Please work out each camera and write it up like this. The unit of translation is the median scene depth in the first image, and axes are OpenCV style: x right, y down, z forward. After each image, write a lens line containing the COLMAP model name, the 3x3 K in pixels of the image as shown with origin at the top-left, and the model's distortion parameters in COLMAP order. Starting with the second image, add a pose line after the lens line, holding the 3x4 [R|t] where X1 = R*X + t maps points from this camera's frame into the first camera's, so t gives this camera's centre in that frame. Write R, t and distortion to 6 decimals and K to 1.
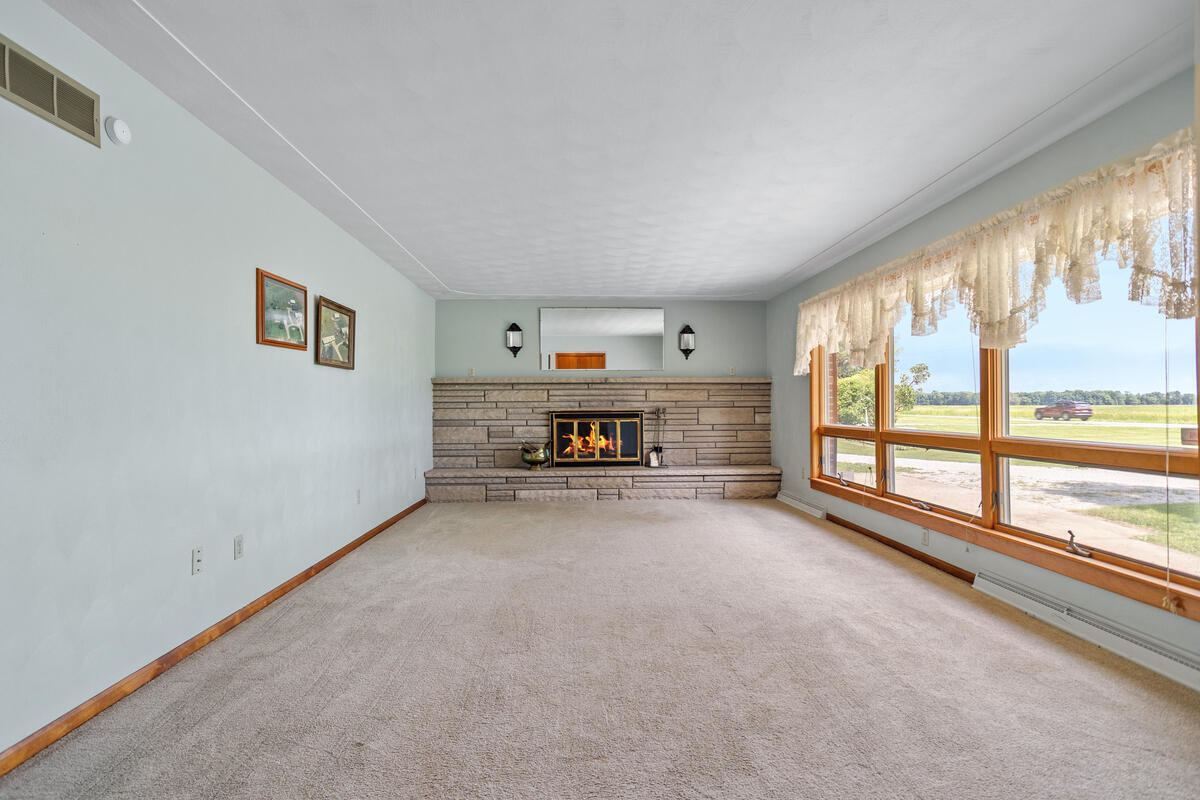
lens RADIAL K [[590.1, 0, 600.1], [0, 590.1, 416.6], [0, 0, 1]] dist [0.000316, 0.000071]
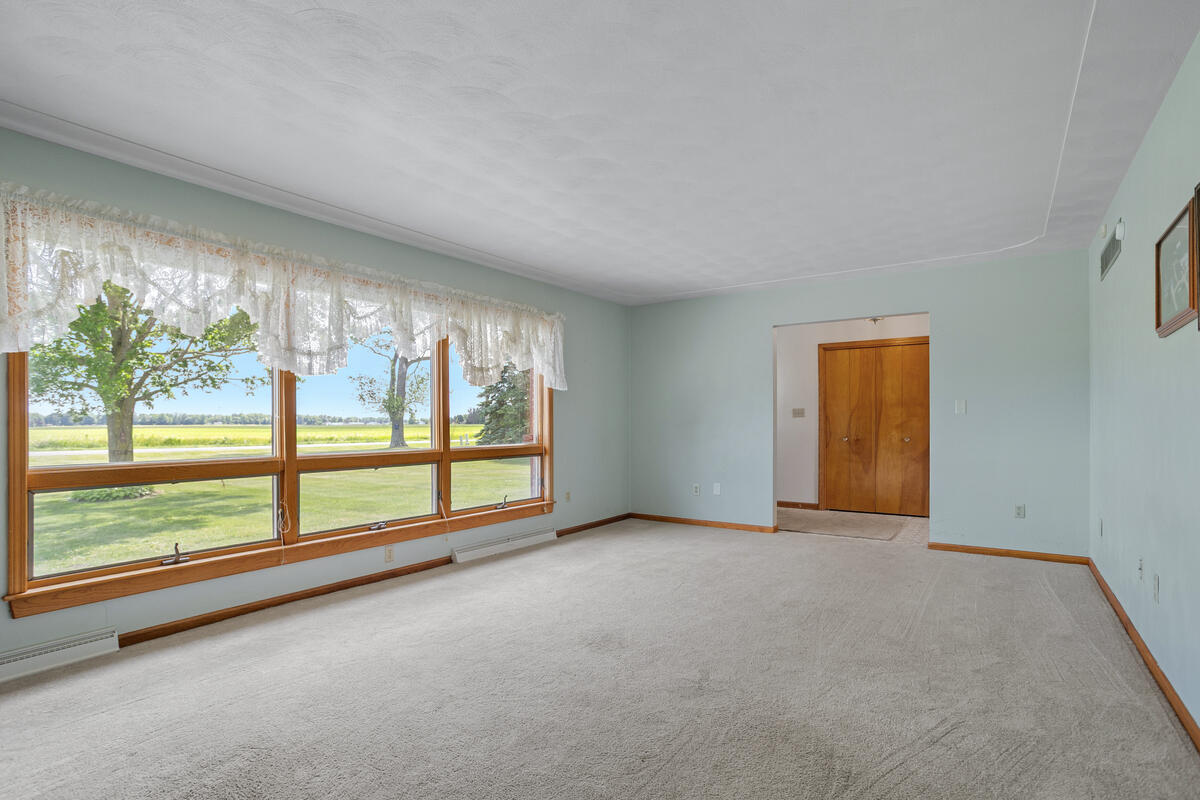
lens RADIAL K [[599.6, 0, 599.9], [0, 599.6, 386.5], [0, 0, 1]] dist [0.001022, 0.000365]
pose [[-0.810698, 0.026502, 0.584864, -0.339102], [0.000016, 0.998976, -0.045244, -0.037718], [-0.585464, -0.036670, -0.809868, 1.498548]]
